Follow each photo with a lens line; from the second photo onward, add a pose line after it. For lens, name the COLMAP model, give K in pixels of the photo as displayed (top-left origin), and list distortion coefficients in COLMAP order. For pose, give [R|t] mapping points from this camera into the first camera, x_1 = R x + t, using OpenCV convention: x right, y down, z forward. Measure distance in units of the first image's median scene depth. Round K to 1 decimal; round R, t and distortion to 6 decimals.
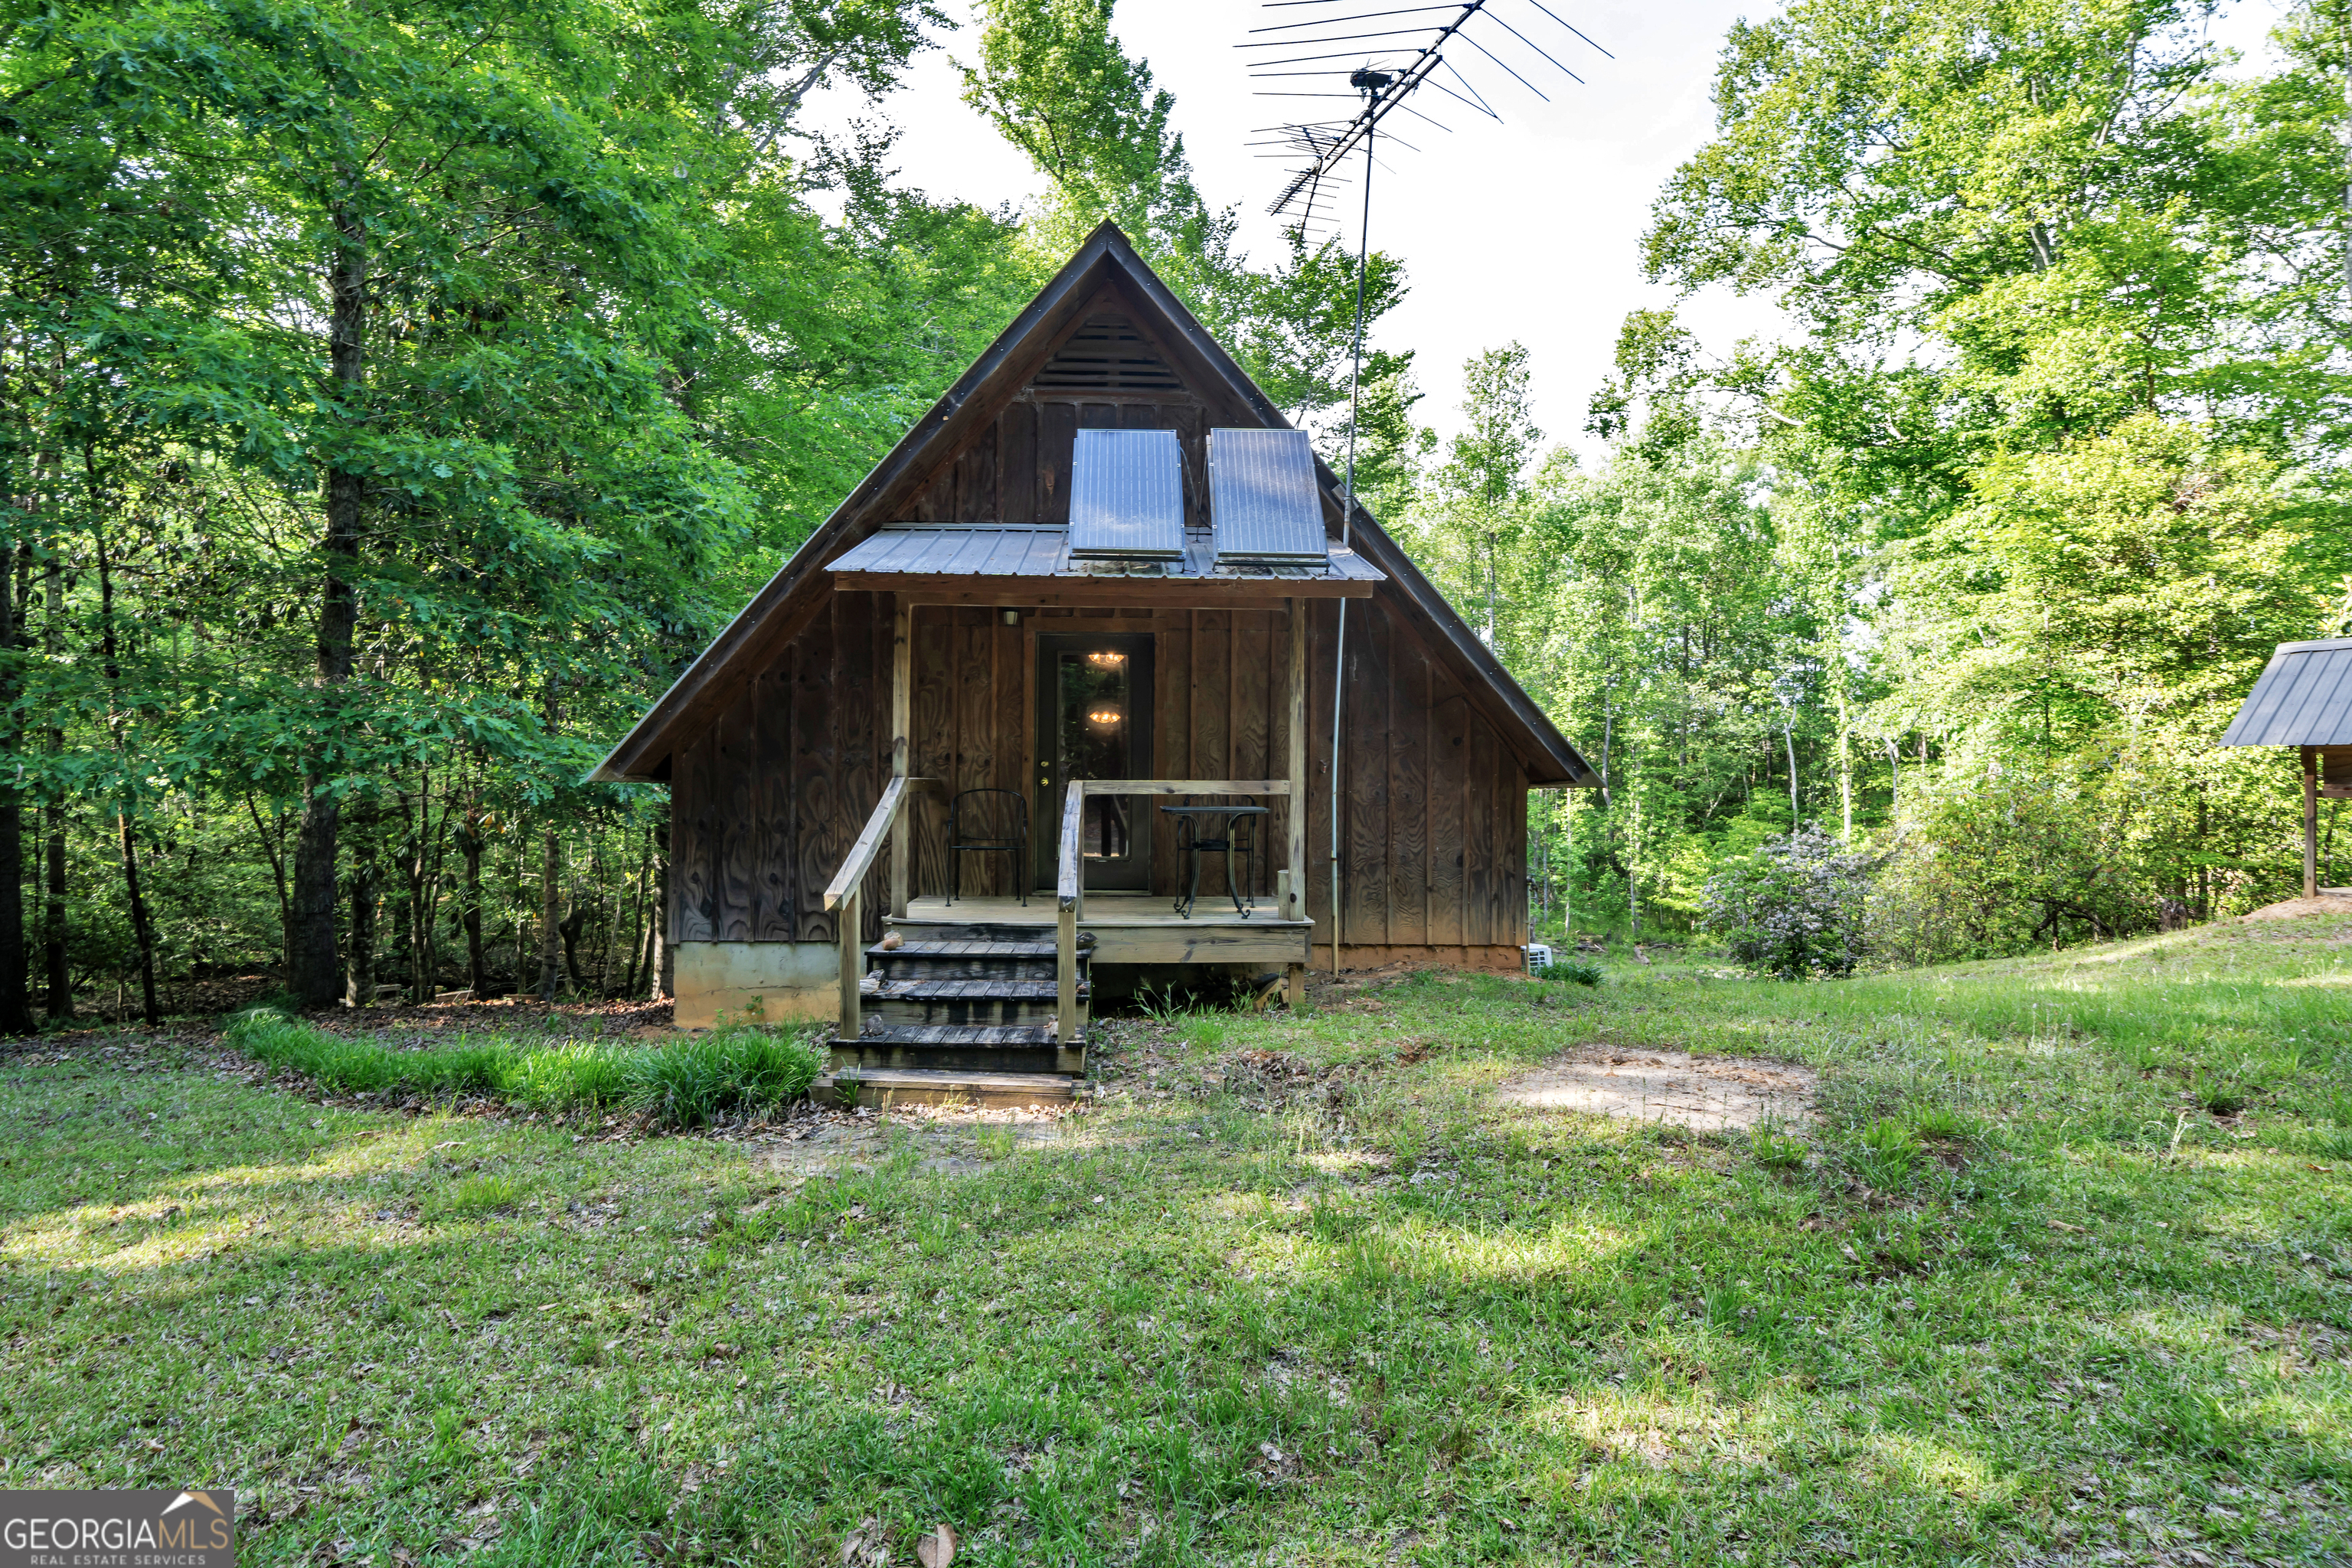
lens RADIAL K [[1357.3, 0, 1176.0], [0, 1357.3, 784.0], [0, 0, 1]] dist [-0.002748, -0.000134]
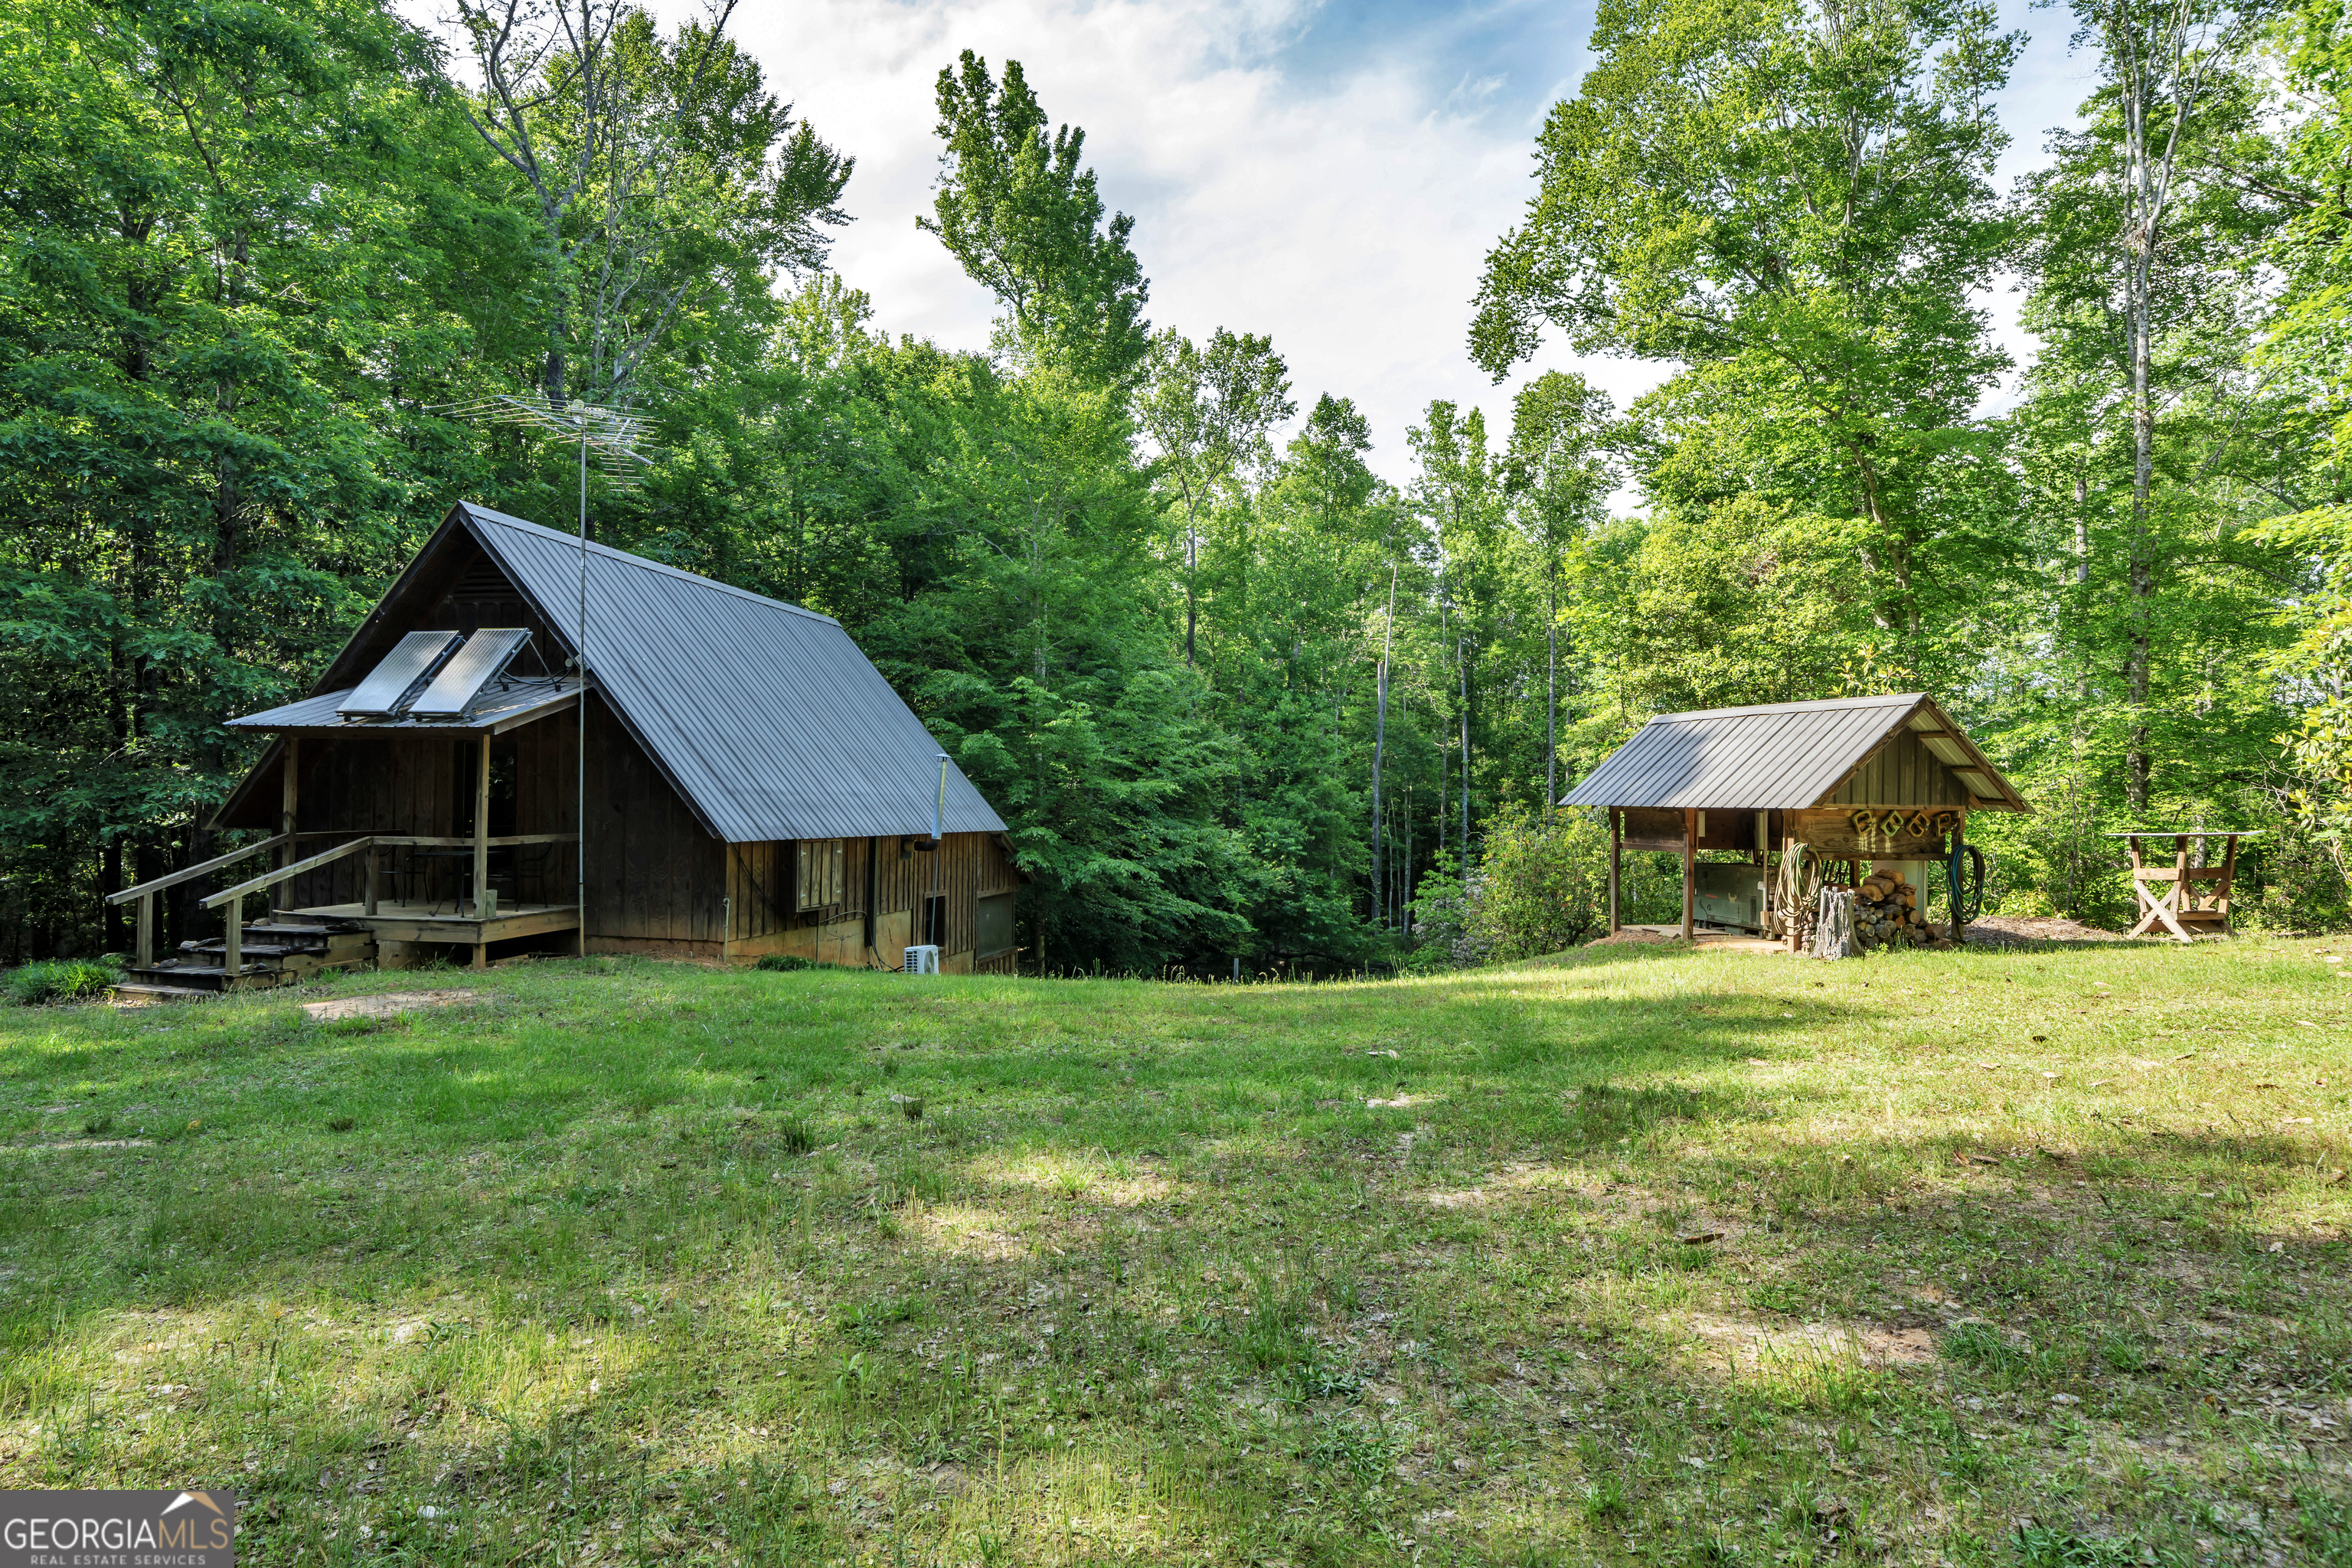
lens RADIAL K [[1357.3, 0, 1176.0], [0, 1357.3, 784.0], [0, 0, 1]] dist [-0.002748, -0.000134]
pose [[0.969482, 0.004614, -0.245120, 1.147536], [-0.007106, 0.999932, -0.009284, -0.051830], [0.245060, 0.010742, 0.969448, -0.388286]]
